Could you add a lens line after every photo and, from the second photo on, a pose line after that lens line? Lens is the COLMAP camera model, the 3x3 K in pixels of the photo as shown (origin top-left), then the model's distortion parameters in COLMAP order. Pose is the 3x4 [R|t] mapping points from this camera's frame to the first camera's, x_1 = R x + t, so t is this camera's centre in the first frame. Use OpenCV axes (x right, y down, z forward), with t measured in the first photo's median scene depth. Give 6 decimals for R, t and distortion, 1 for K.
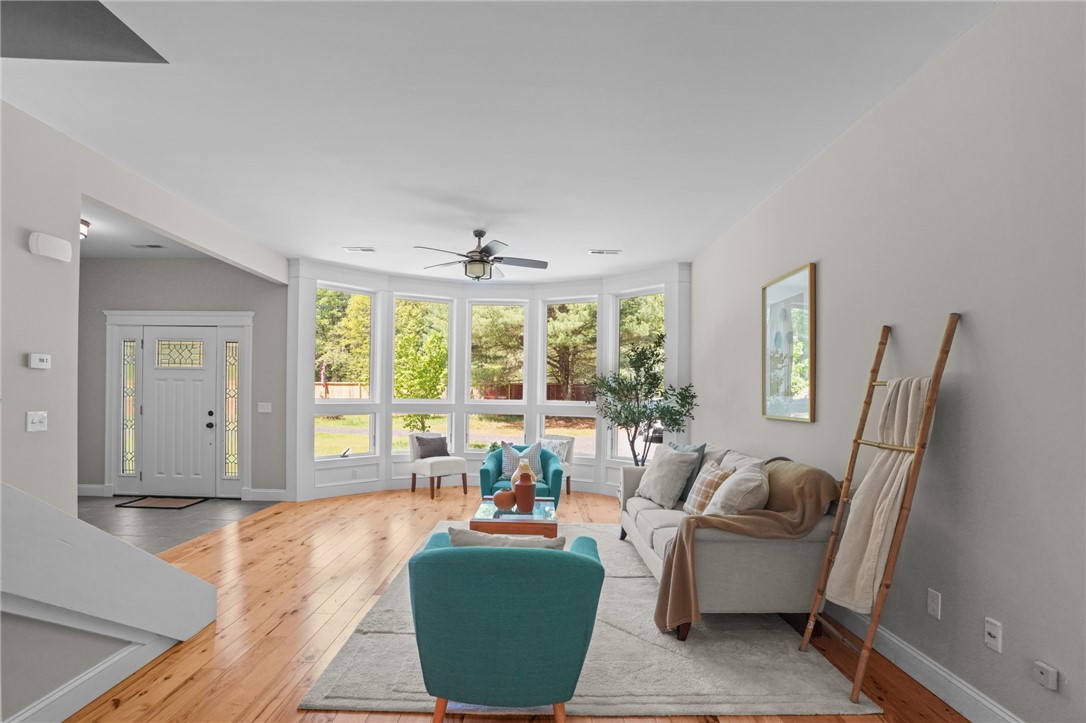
lens RADIAL K [[510.8, 0, 539.2], [0, 510.8, 391.7], [0, 0, 1]] dist [-0.069715, 0.029492]
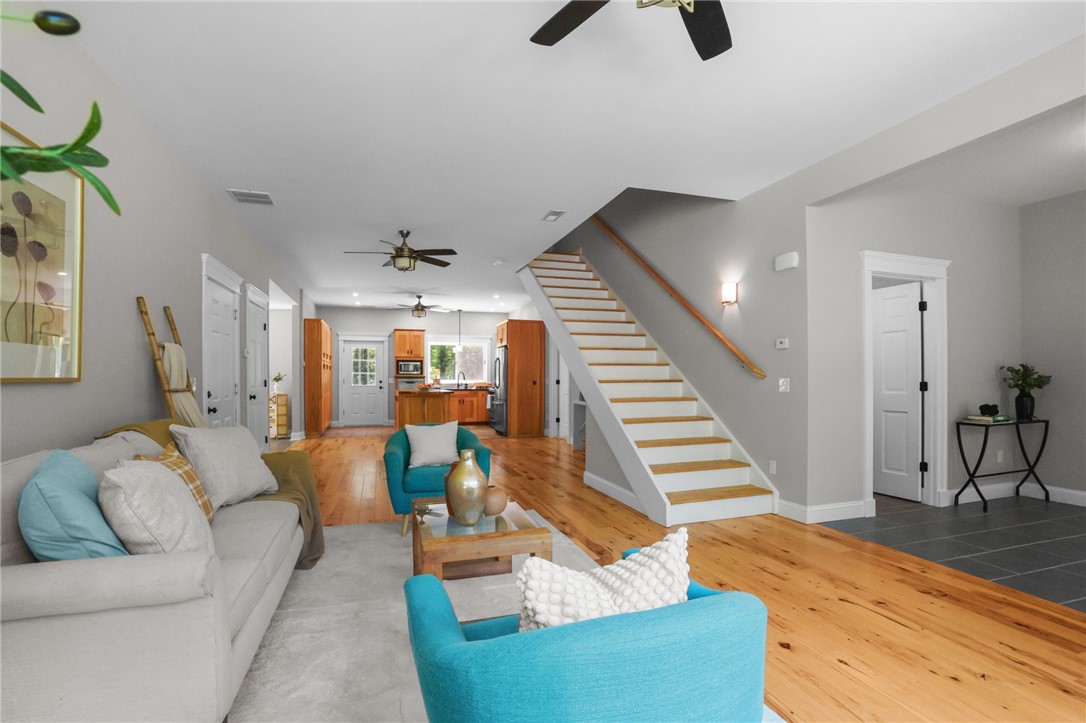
lens RADIAL K [[505.2, 0, 542.1], [0, 505.2, 383.0], [0, 0, 1]] dist [-0.071429, 0.026765]
pose [[-0.953284, -0.010945, -0.301878, 0.057343], [-0.011845, 0.999929, 0.001151, 0.035636], [0.301844, 0.004674, -0.953346, 1.276627]]
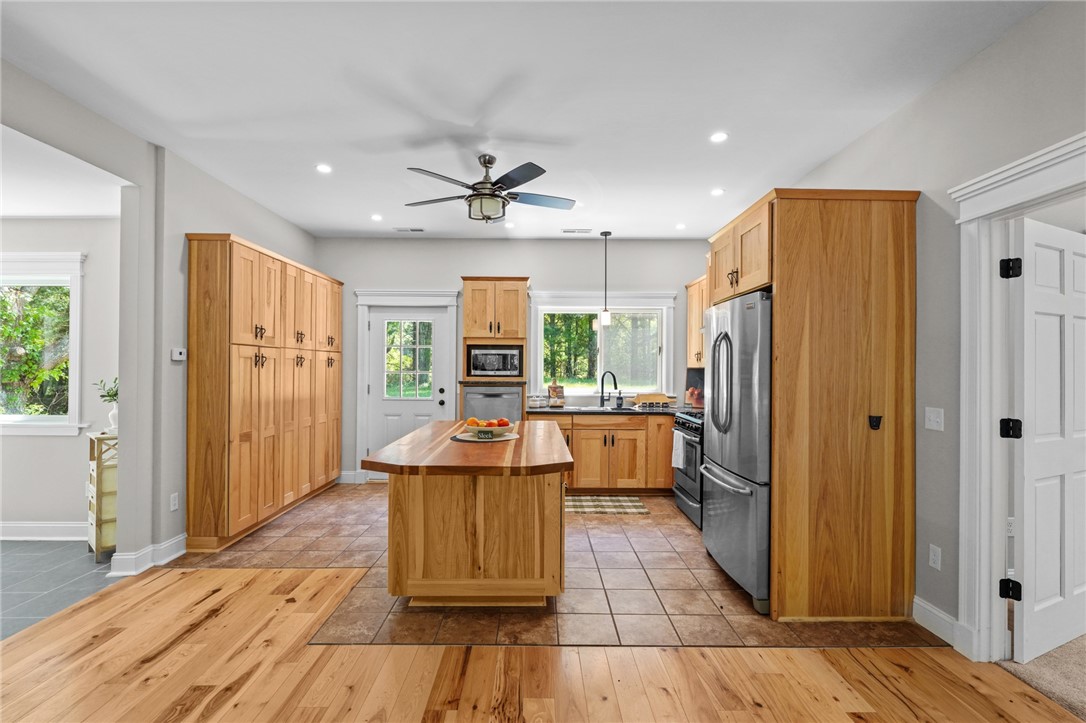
lens RADIAL K [[491.3, 0, 541.5], [0, 491.3, 364.6], [0, 0, 1]] dist [-0.002962, 0.000321]
pose [[-0.999833, -0.018079, -0.002761, -0.168378], [-0.018054, 0.999799, -0.008731, -0.015292], [0.002919, -0.008680, -0.999958, -0.180119]]
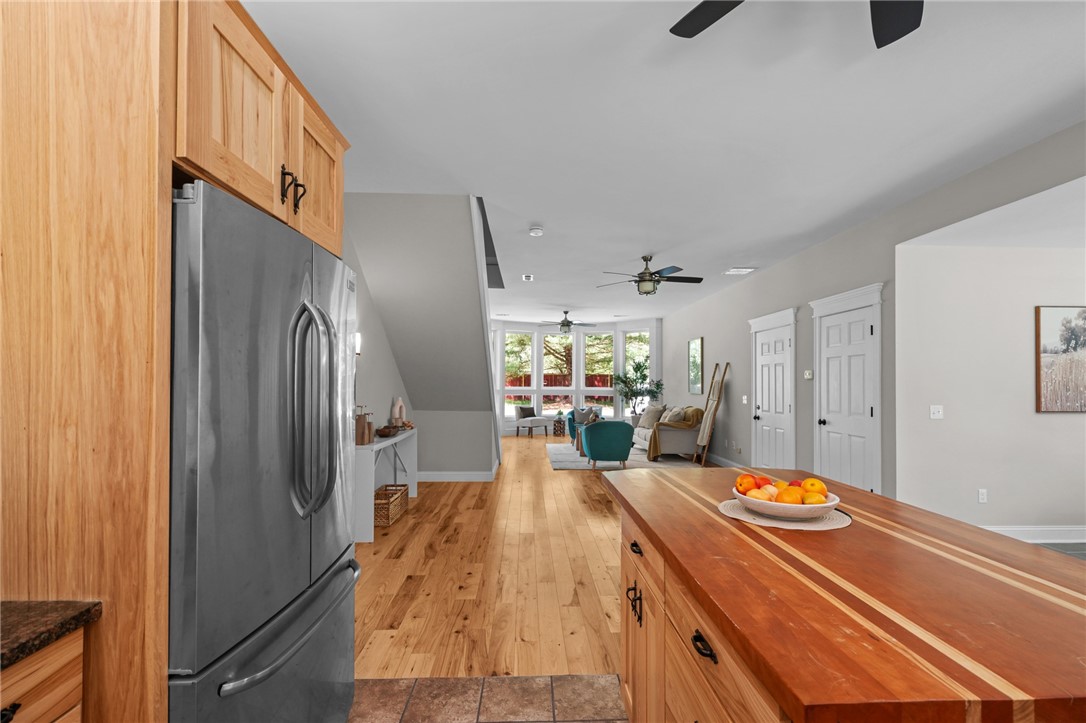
lens RADIAL K [[491.3, 0, 541.5], [0, 491.3, 364.6], [0, 0, 1]] dist [-0.002962, 0.000321]
pose [[0.999748, -0.006814, 0.021397, -0.271467], [0.007452, 0.999525, -0.029891, -0.018543], [-0.021183, 0.030043, 0.999324, -1.143043]]
